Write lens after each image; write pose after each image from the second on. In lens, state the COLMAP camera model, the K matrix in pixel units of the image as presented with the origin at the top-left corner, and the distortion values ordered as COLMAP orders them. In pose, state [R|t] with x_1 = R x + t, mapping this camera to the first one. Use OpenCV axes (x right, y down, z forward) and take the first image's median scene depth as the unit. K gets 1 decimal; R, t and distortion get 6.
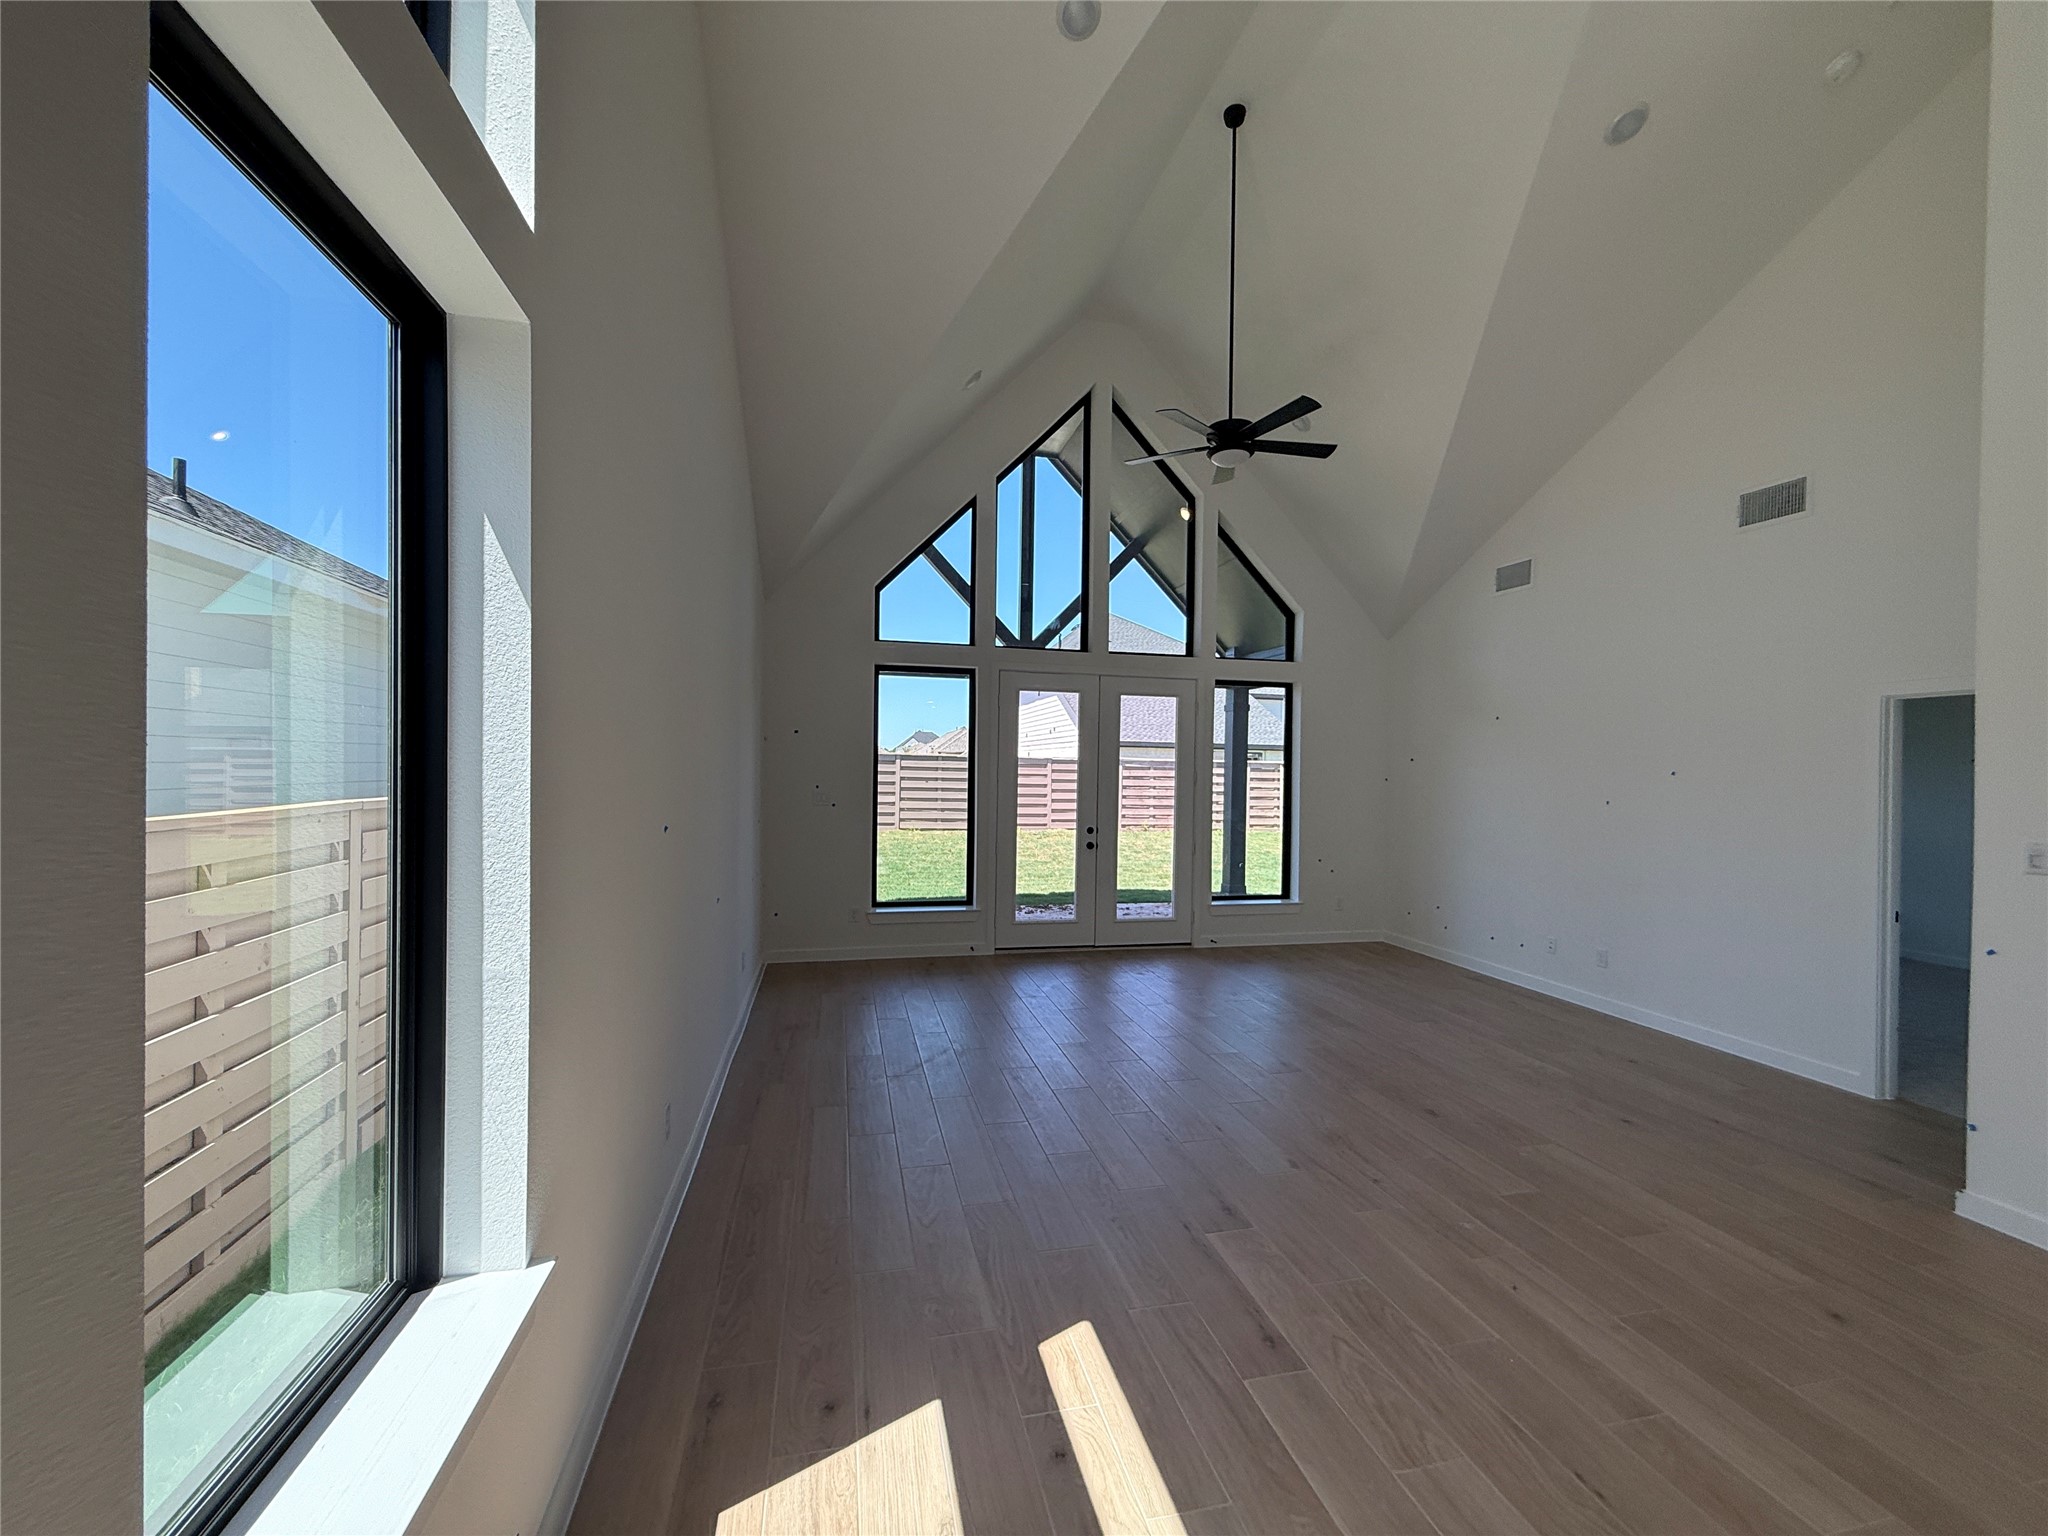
lens RADIAL K [[820.9, 0, 1021.9], [0, 820.9, 772.9], [0, 0, 1]] dist [0.002532, 0.000257]
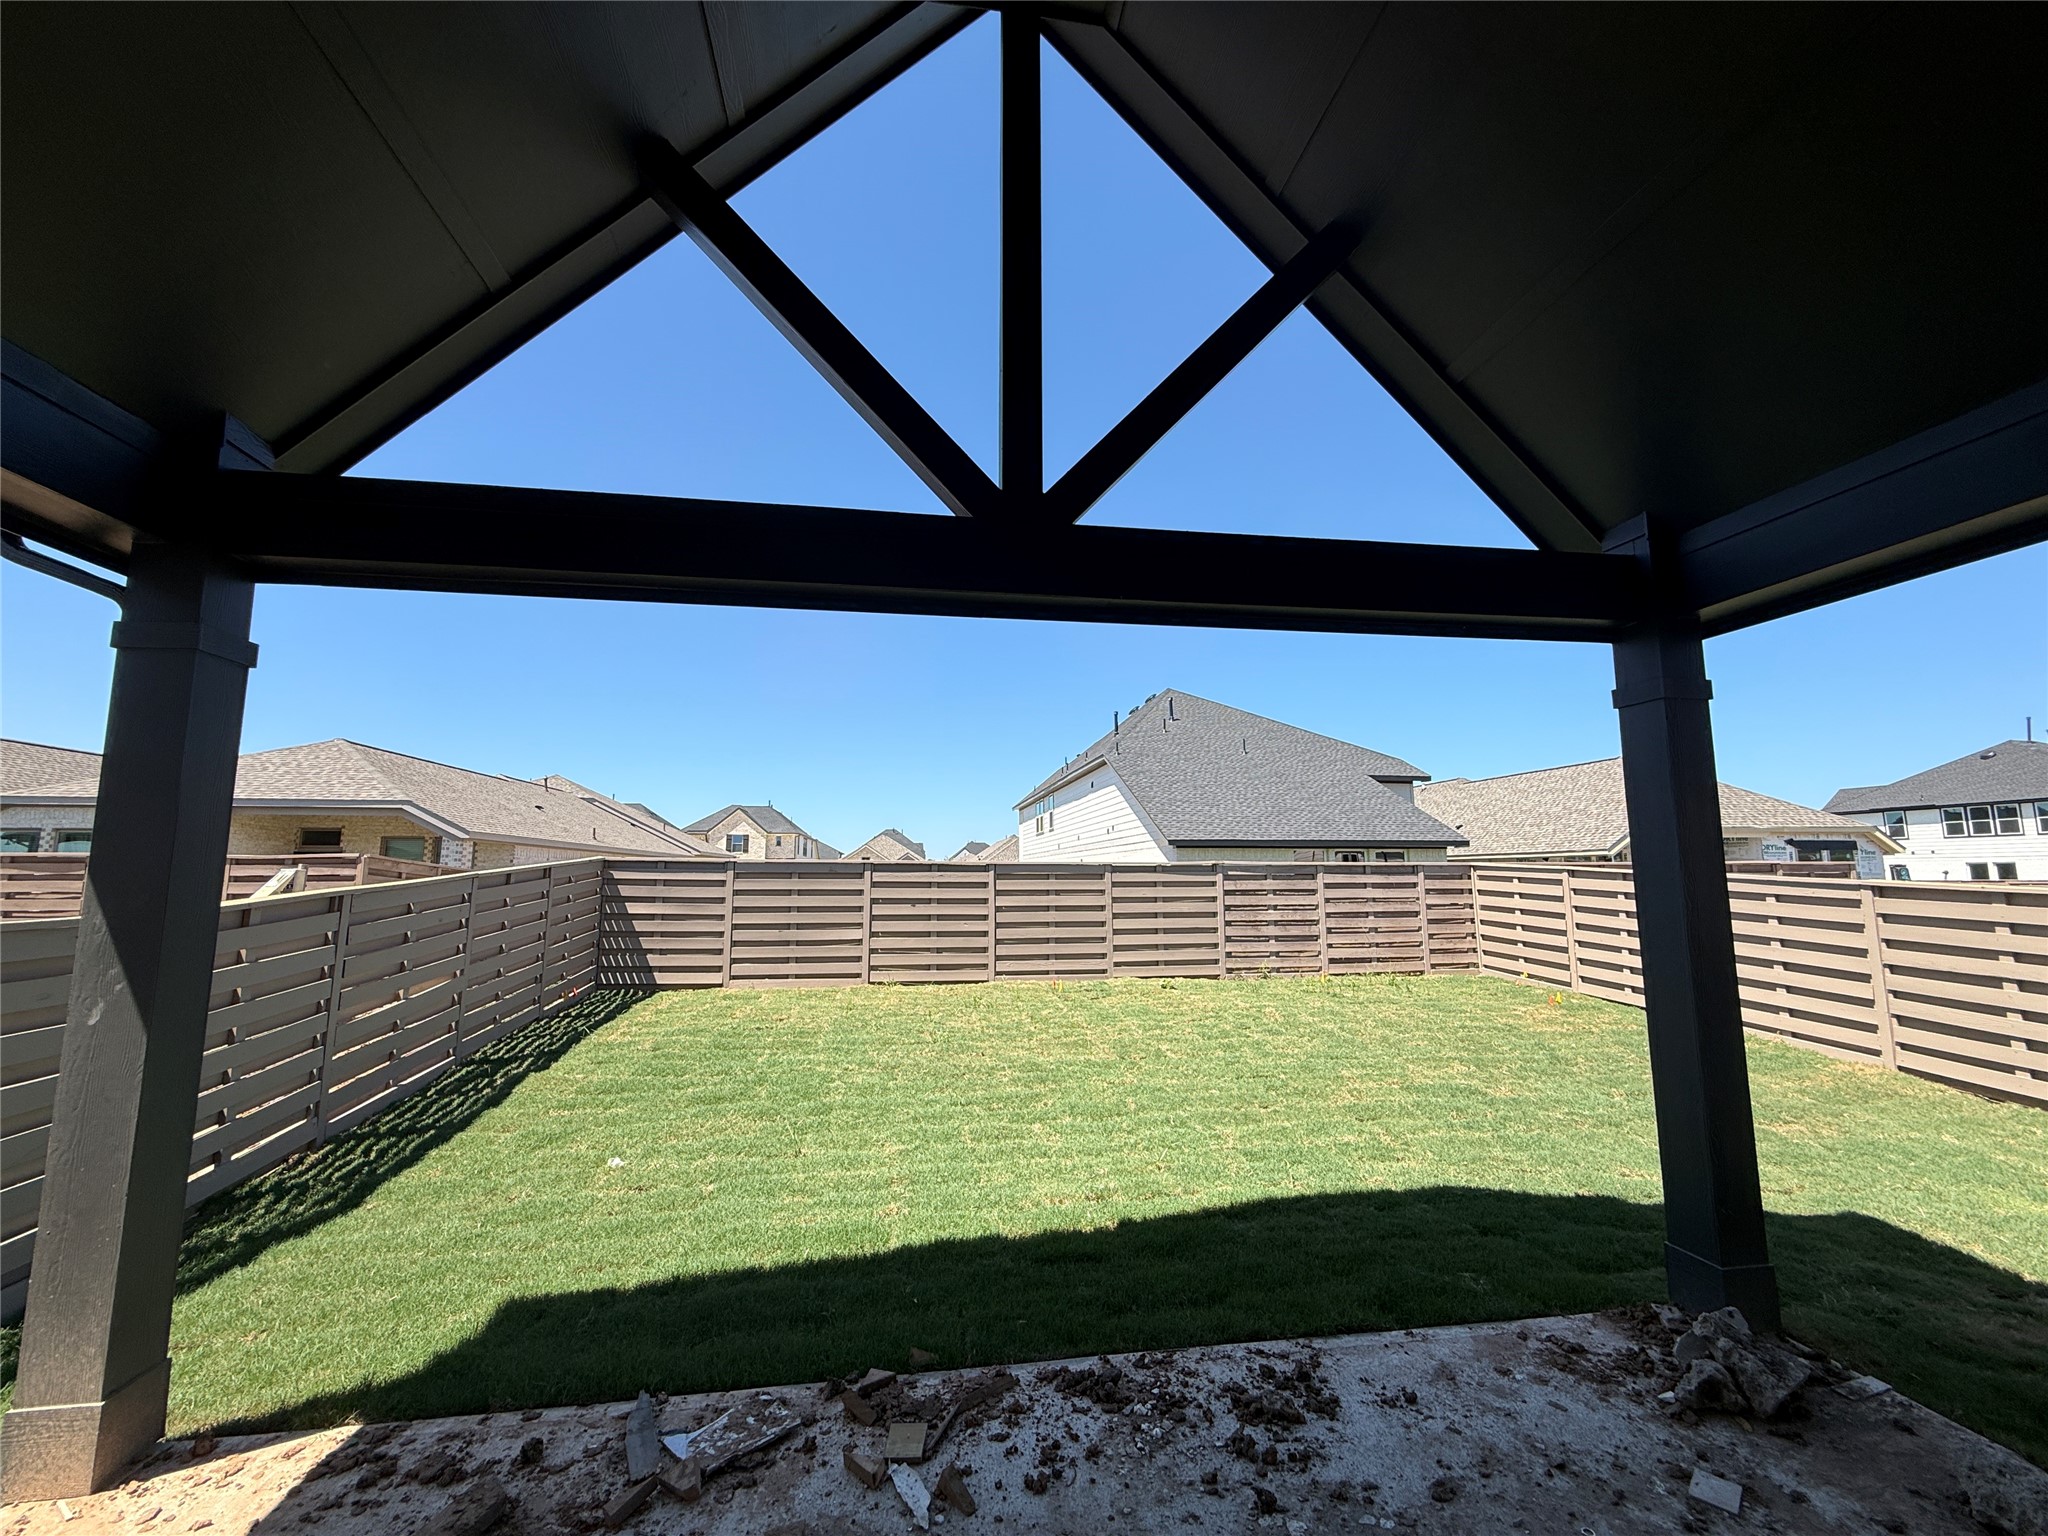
lens RADIAL K [[820.9, 0, 1021.9], [0, 820.9, 772.9], [0, 0, 1]] dist [0.002532, 0.000257]
pose [[0.997366, -0.026947, -0.067346, 0.036468], [0.017744, 0.990864, -0.133692, -0.012636], [0.070334, 0.132145, 0.988732, 1.072679]]
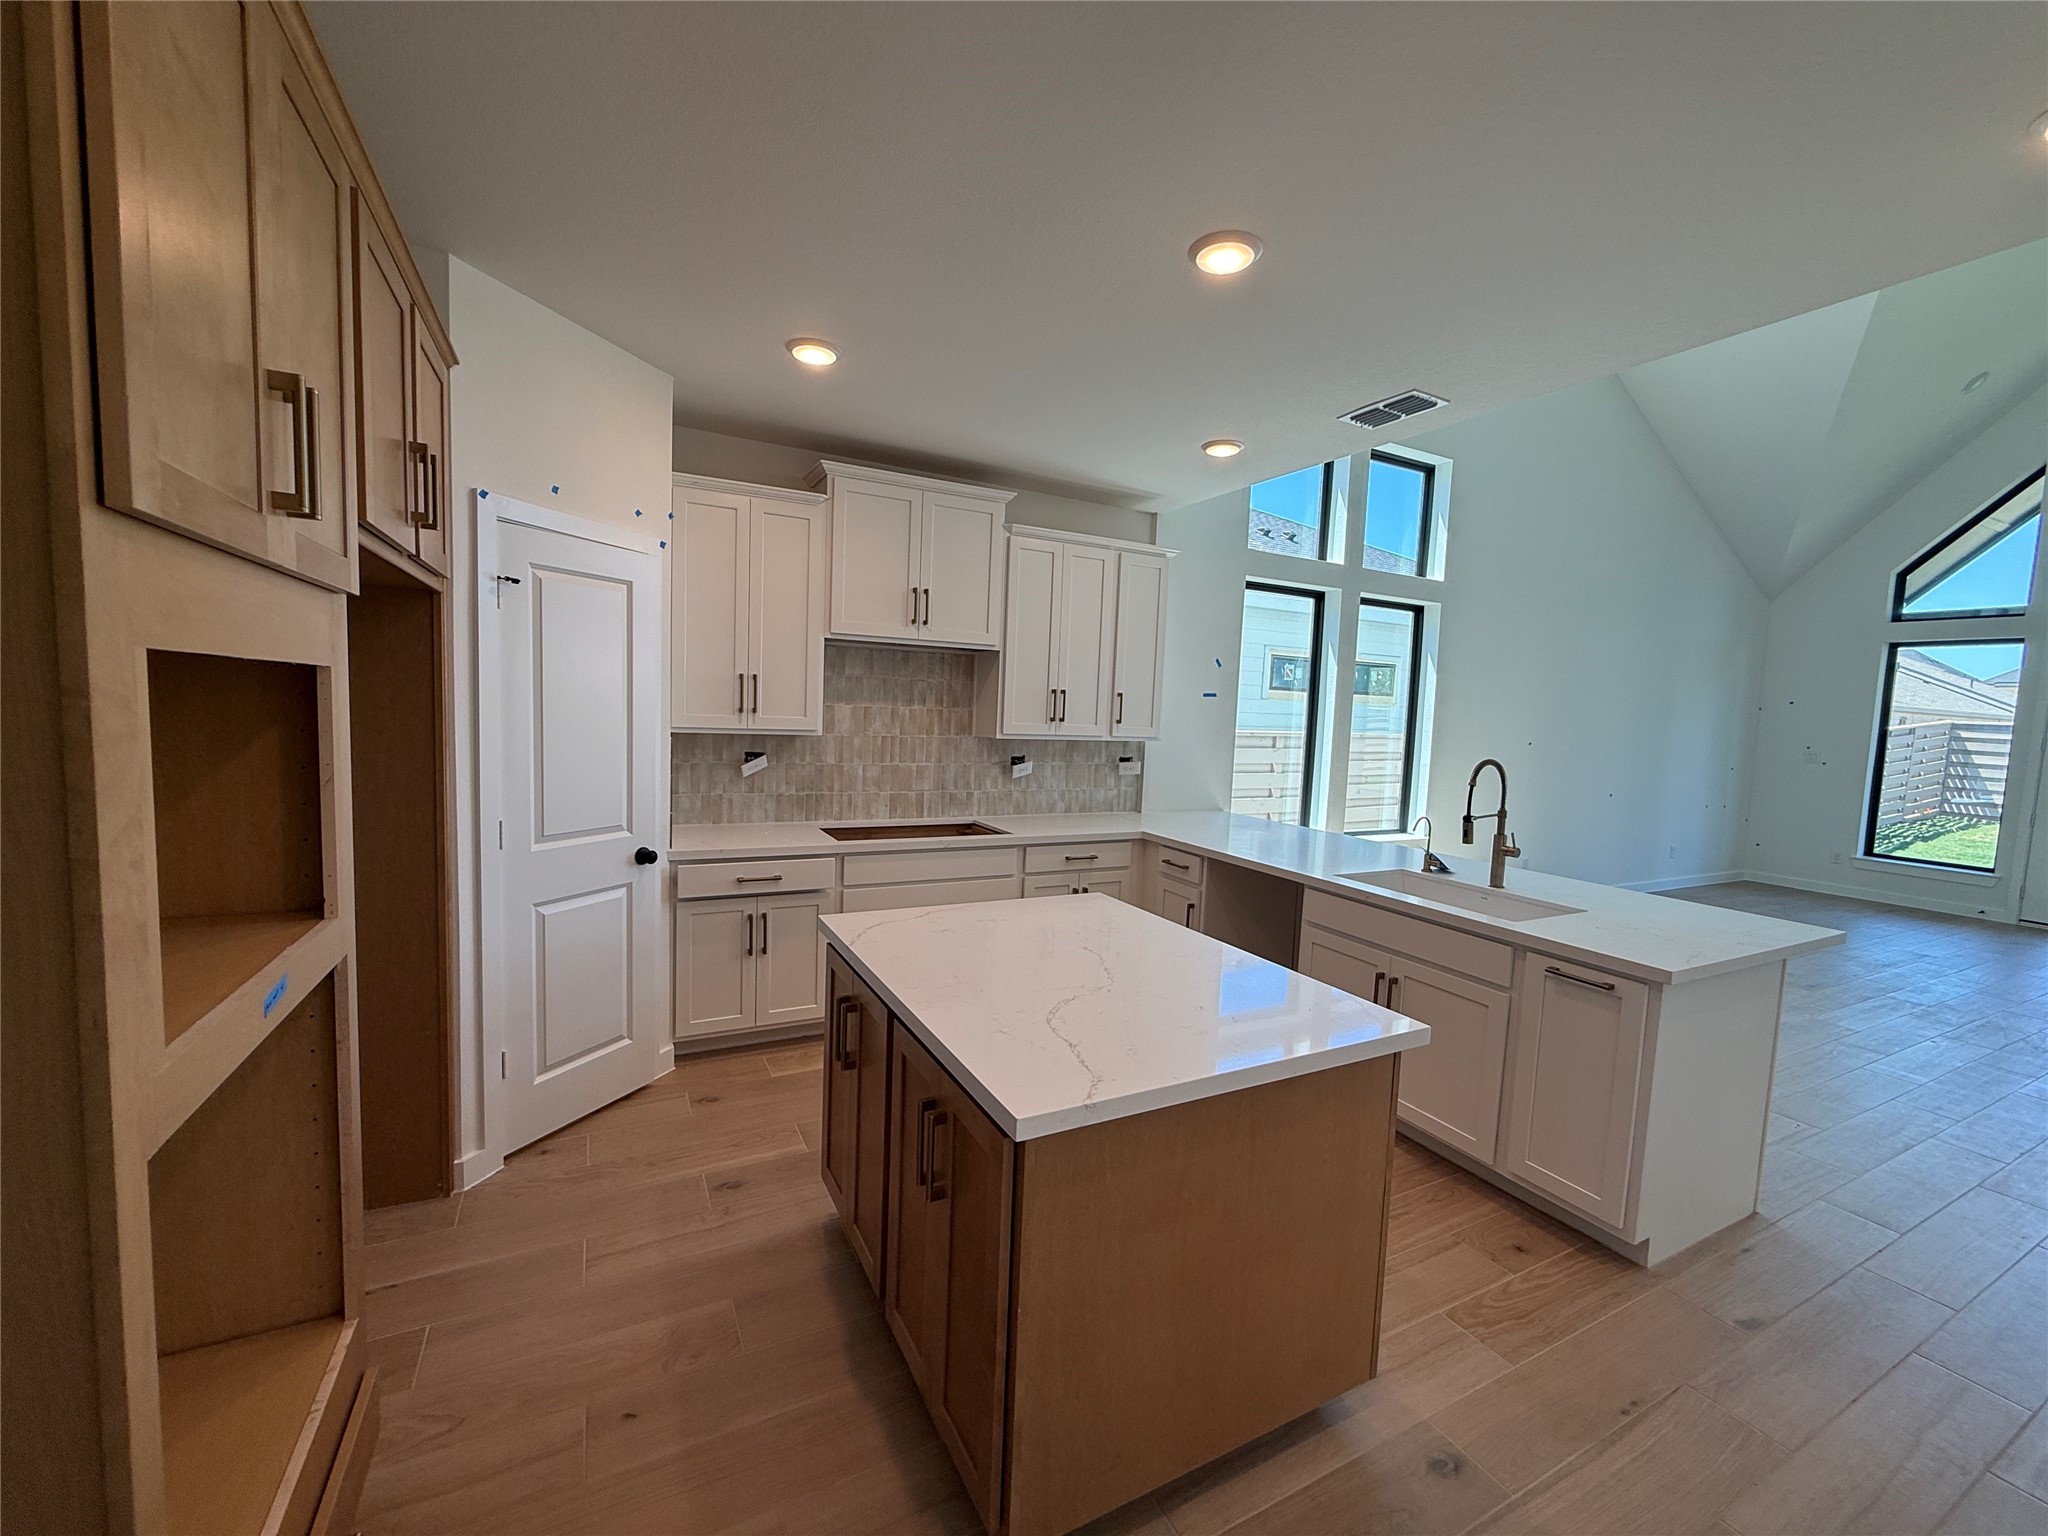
lens RADIAL K [[820.9, 0, 1021.9], [0, 820.9, 772.9], [0, 0, 1]] dist [0.002532, 0.000257]
pose [[0.254647, 0.076213, -0.964026, 0.661774], [-0.044117, 0.996767, 0.067147, 0.024633], [0.966027, 0.025431, 0.257186, -0.468913]]
